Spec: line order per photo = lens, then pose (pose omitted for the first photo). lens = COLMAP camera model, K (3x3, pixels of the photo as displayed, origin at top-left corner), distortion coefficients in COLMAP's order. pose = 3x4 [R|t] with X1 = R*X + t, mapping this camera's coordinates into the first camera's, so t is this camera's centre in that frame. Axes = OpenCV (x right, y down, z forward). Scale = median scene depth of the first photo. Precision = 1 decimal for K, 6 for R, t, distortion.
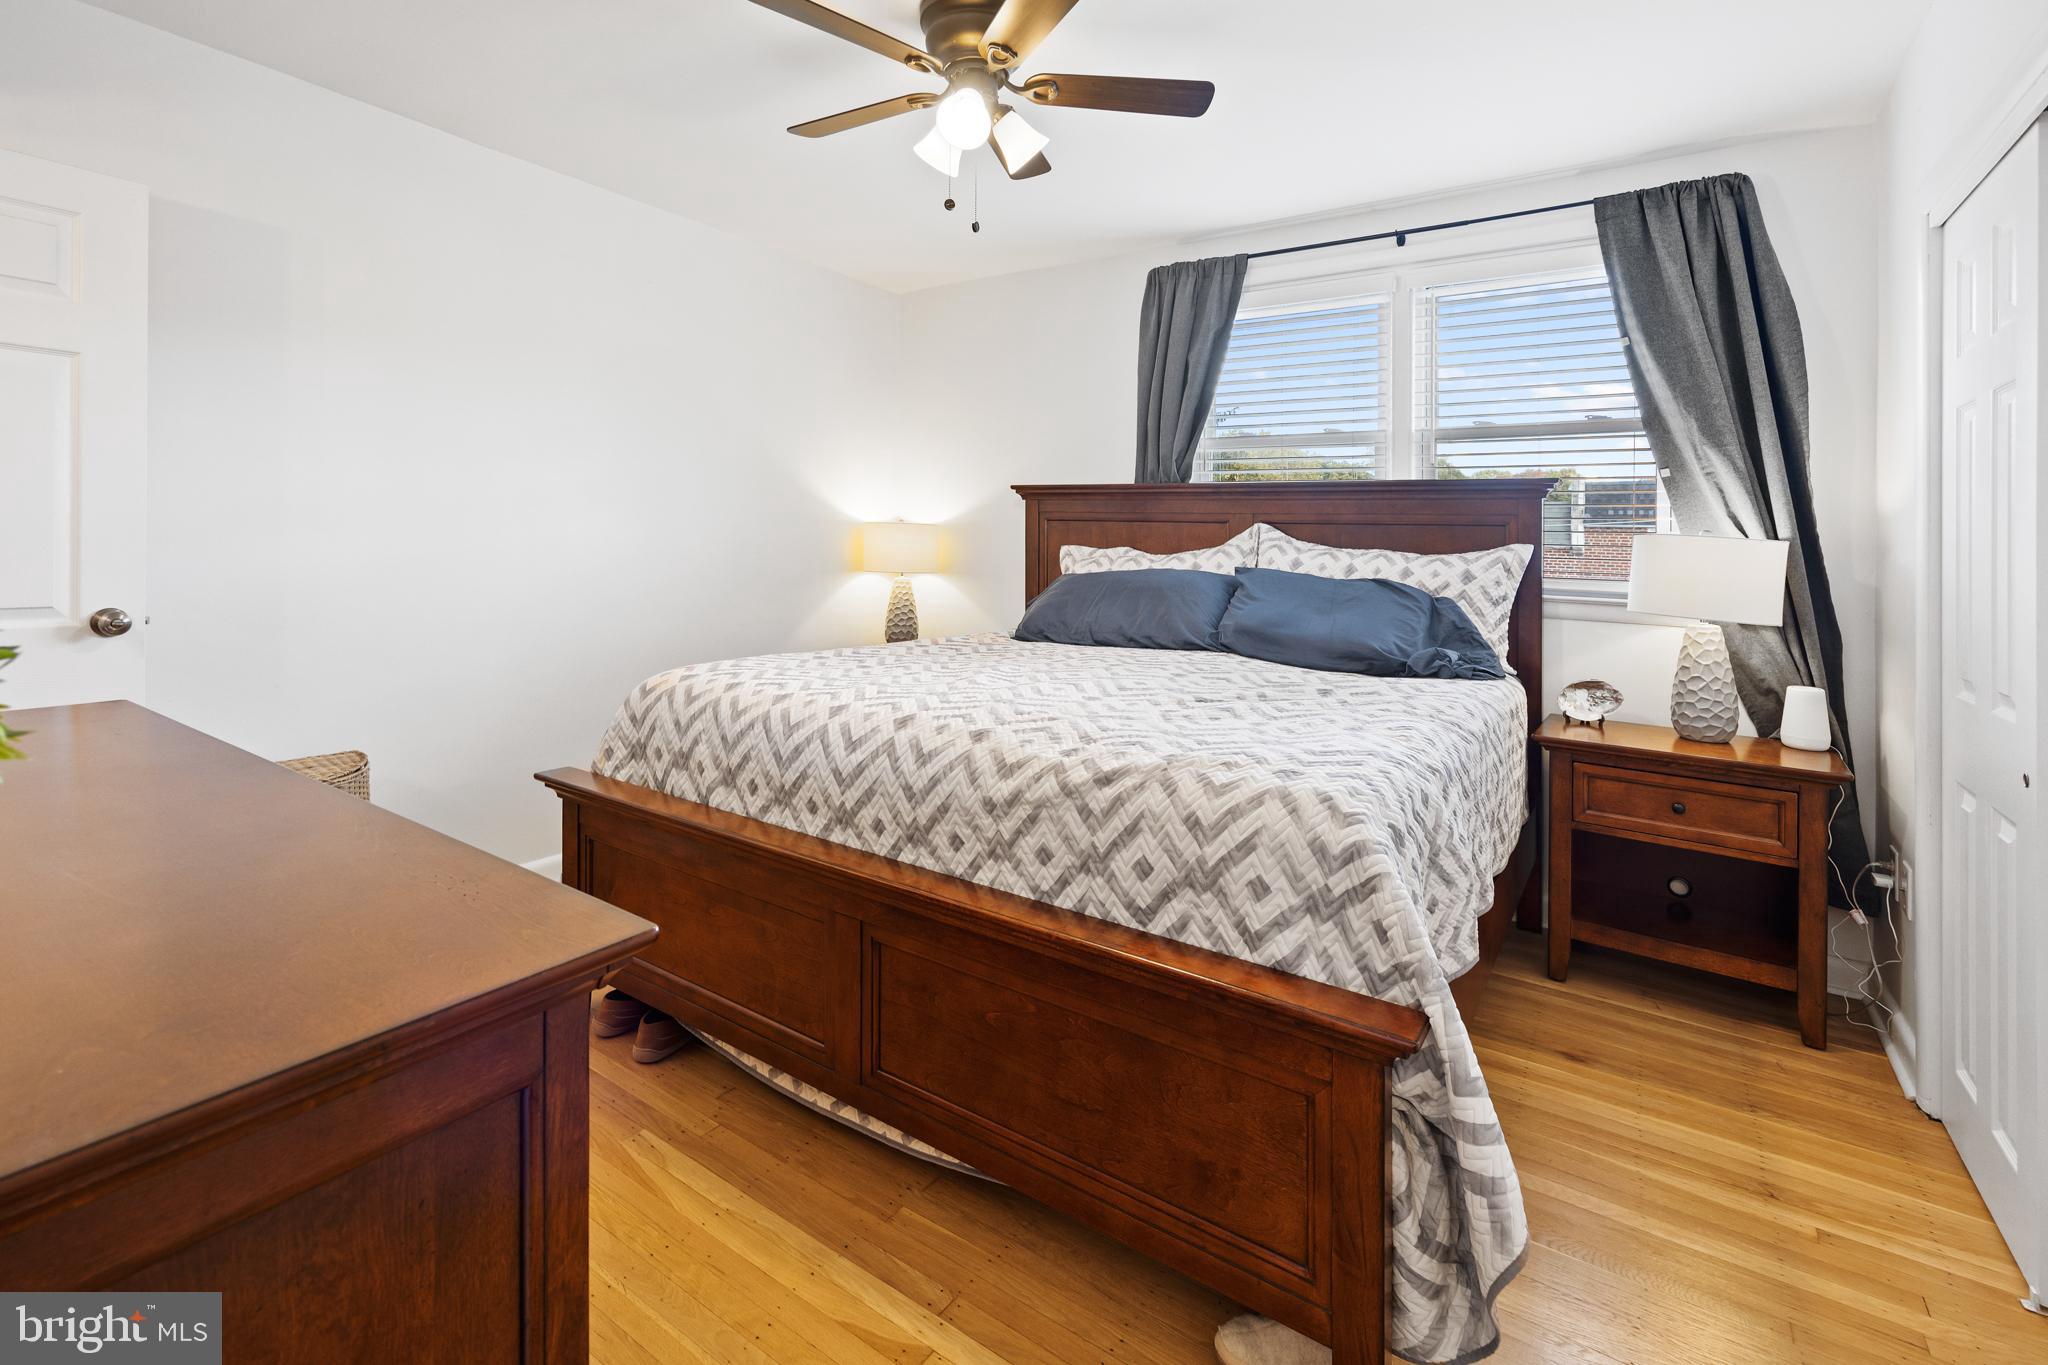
lens RADIAL K [[902.8, 0, 1021.2], [0, 902.8, 509.3], [0, 0, 1]] dist [0.012950, -0.002872]
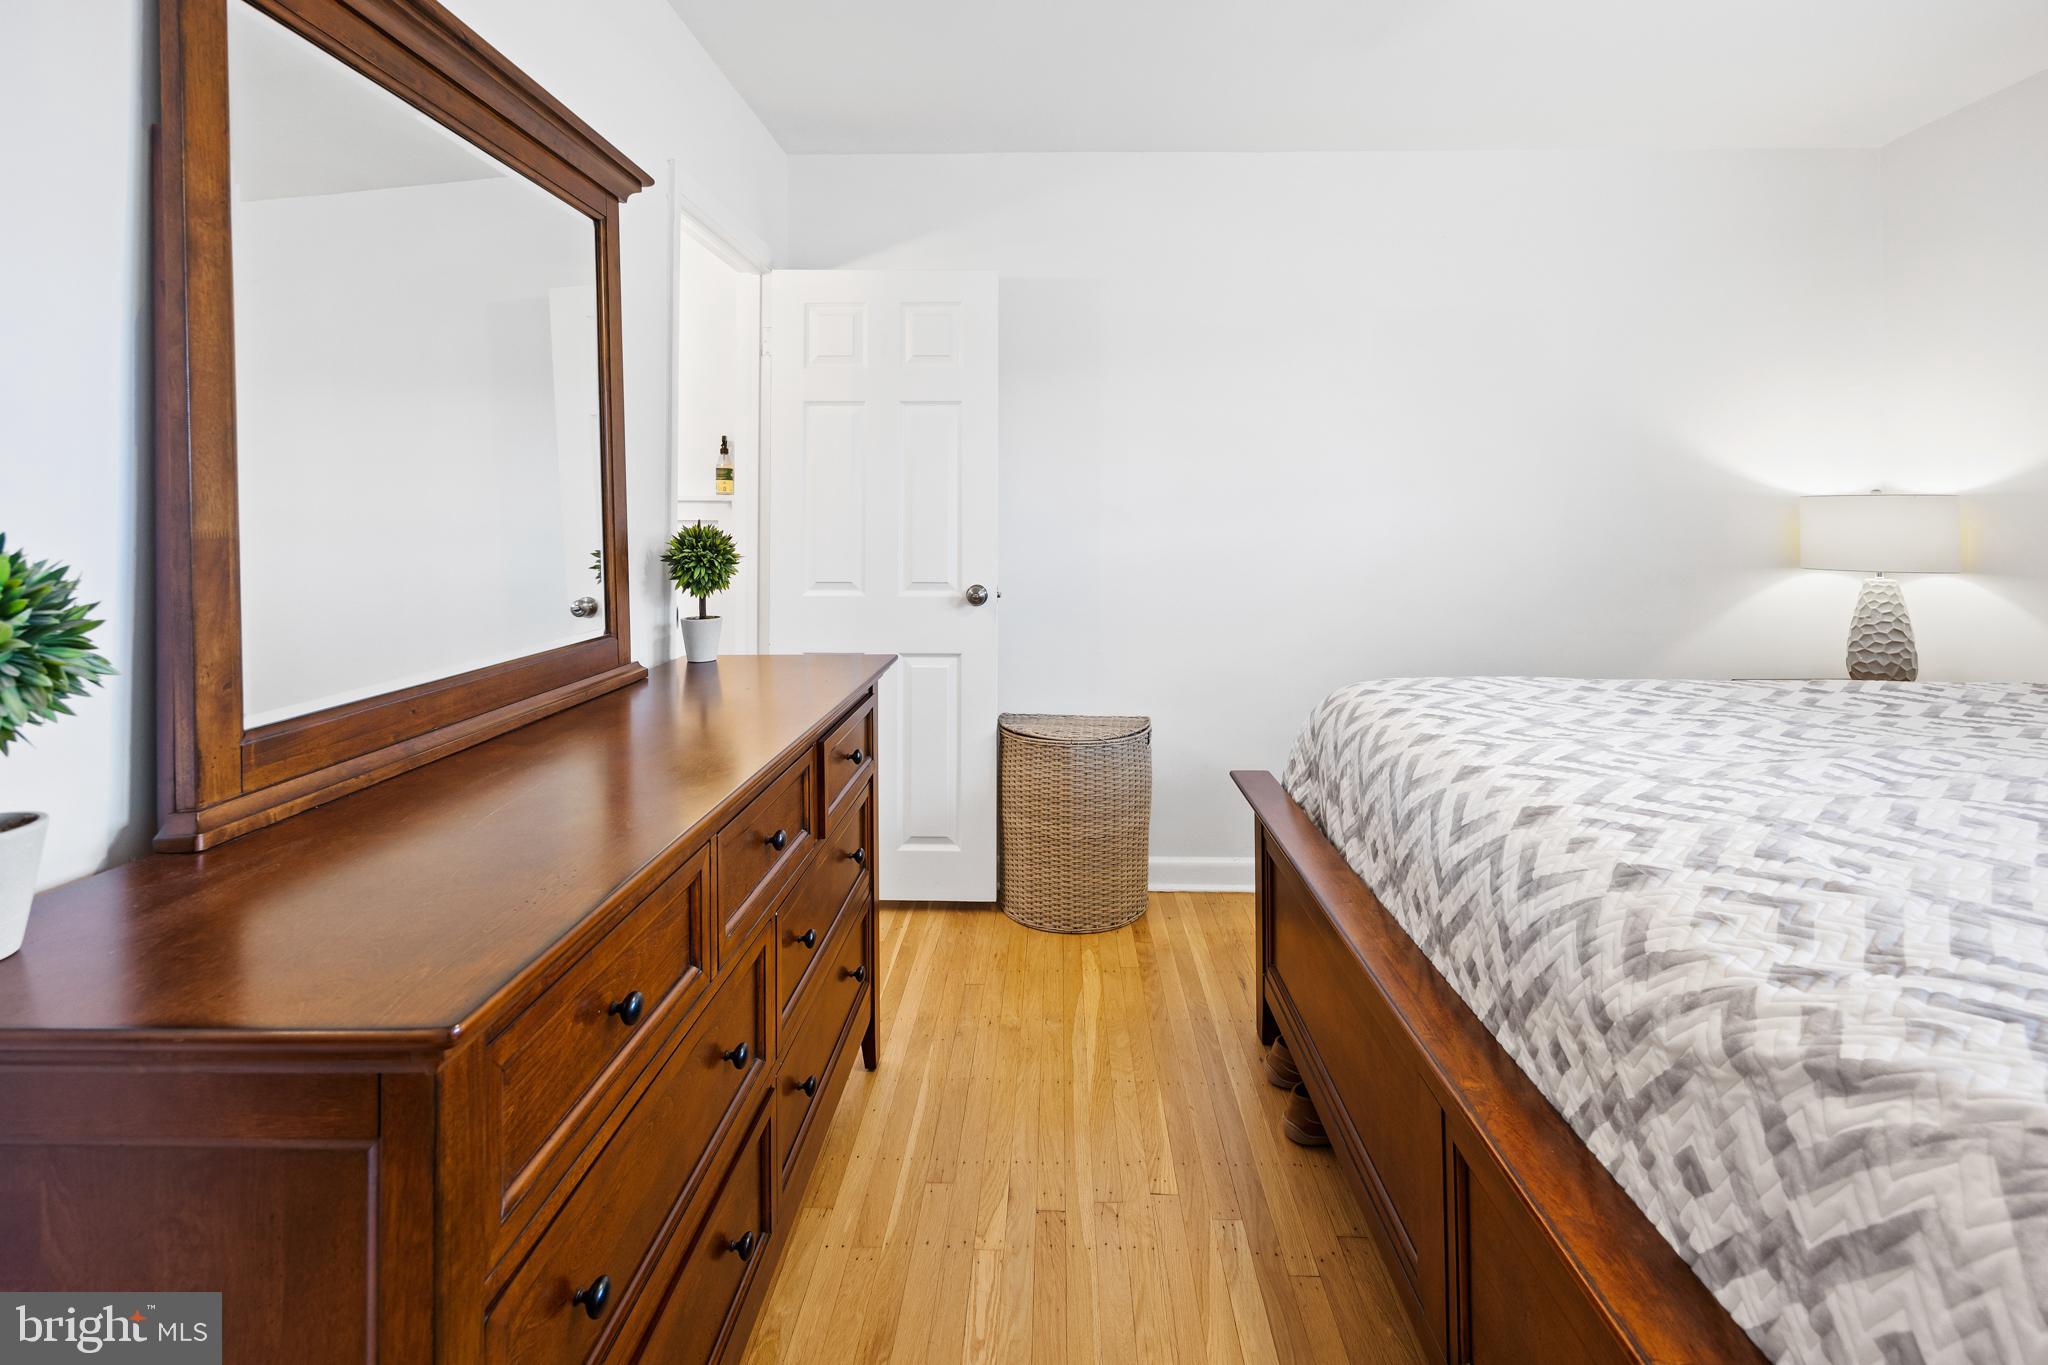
lens RADIAL K [[902.8, 0, 1021.2], [0, 902.8, 509.3], [0, 0, 1]] dist [0.012950, -0.002872]
pose [[0.553132, -0.035236, -0.832348, 0.231931], [0.044547, 0.998927, -0.012684, 0.021543], [0.831902, -0.030063, 0.554108, 0.430492]]
